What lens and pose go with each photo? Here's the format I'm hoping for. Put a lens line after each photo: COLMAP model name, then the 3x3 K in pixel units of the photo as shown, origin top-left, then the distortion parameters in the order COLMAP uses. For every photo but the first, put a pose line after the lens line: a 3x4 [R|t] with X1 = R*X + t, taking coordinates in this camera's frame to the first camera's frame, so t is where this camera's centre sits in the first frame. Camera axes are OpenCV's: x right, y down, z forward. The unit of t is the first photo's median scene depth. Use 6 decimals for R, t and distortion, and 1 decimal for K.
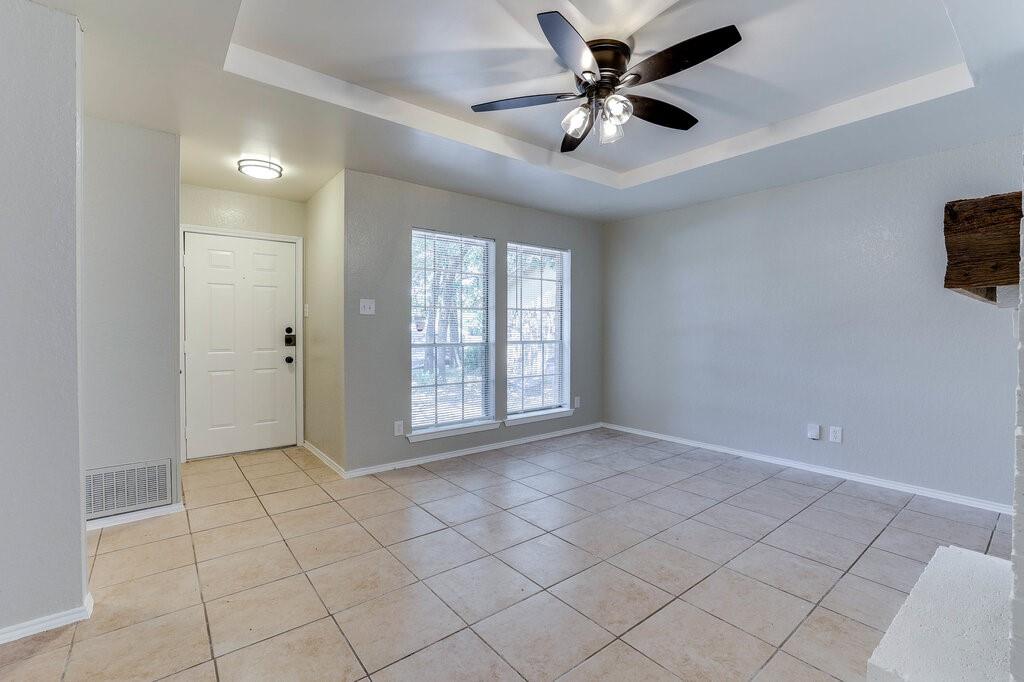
lens RADIAL K [[447.7, 0, 513.3], [0, 447.7, 330.3], [0, 0, 1]] dist [-0.035888, 0.000090]
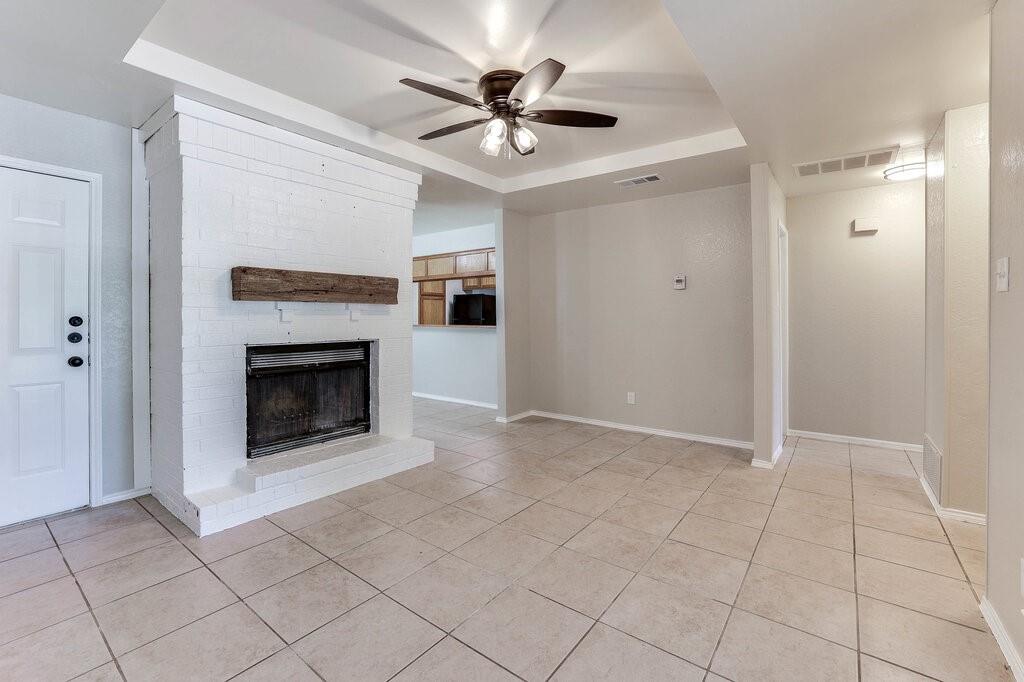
lens RADIAL K [[445.4, 0, 511.7], [0, 445.4, 317.5], [0, 0, 1]] dist [-0.014171, 0.000612]
pose [[-0.971979, -0.000970, -0.235066, 0.281959], [-0.003969, 0.999917, 0.012283, -0.008124], [0.235035, 0.012872, -0.971902, 1.335754]]
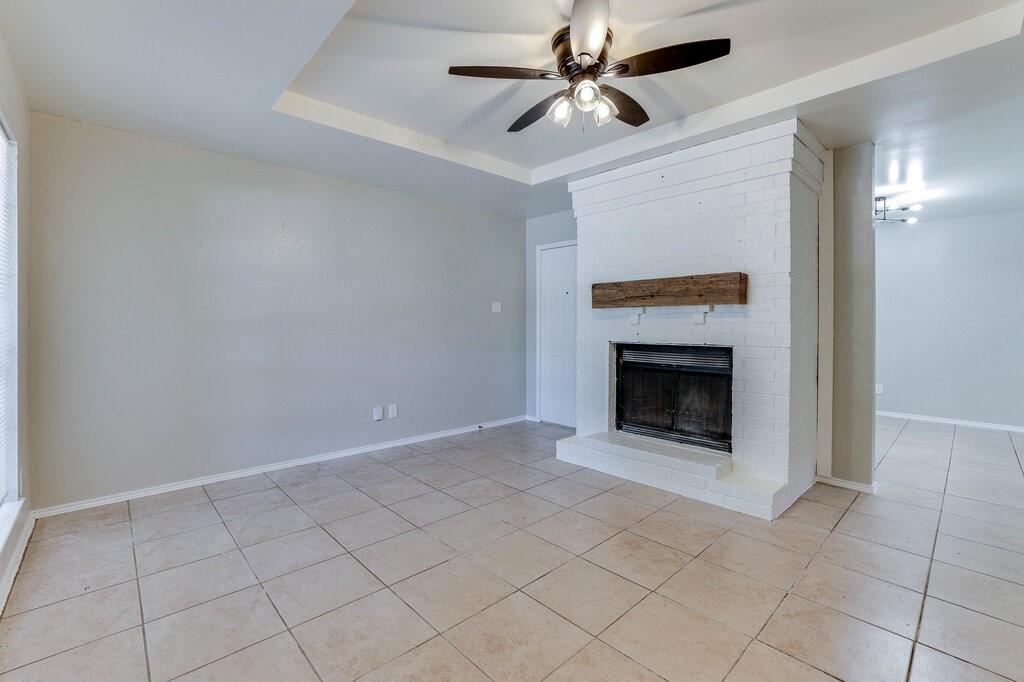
lens RADIAL K [[447.7, 0, 513.3], [0, 447.7, 330.3], [0, 0, 1]] dist [-0.035888, 0.000090]
pose [[-0.076760, -0.011865, 0.996979, -0.471376], [0.006891, 0.999899, 0.012430, 0.010498], [-0.997026, 0.007824, -0.076670, 0.774077]]
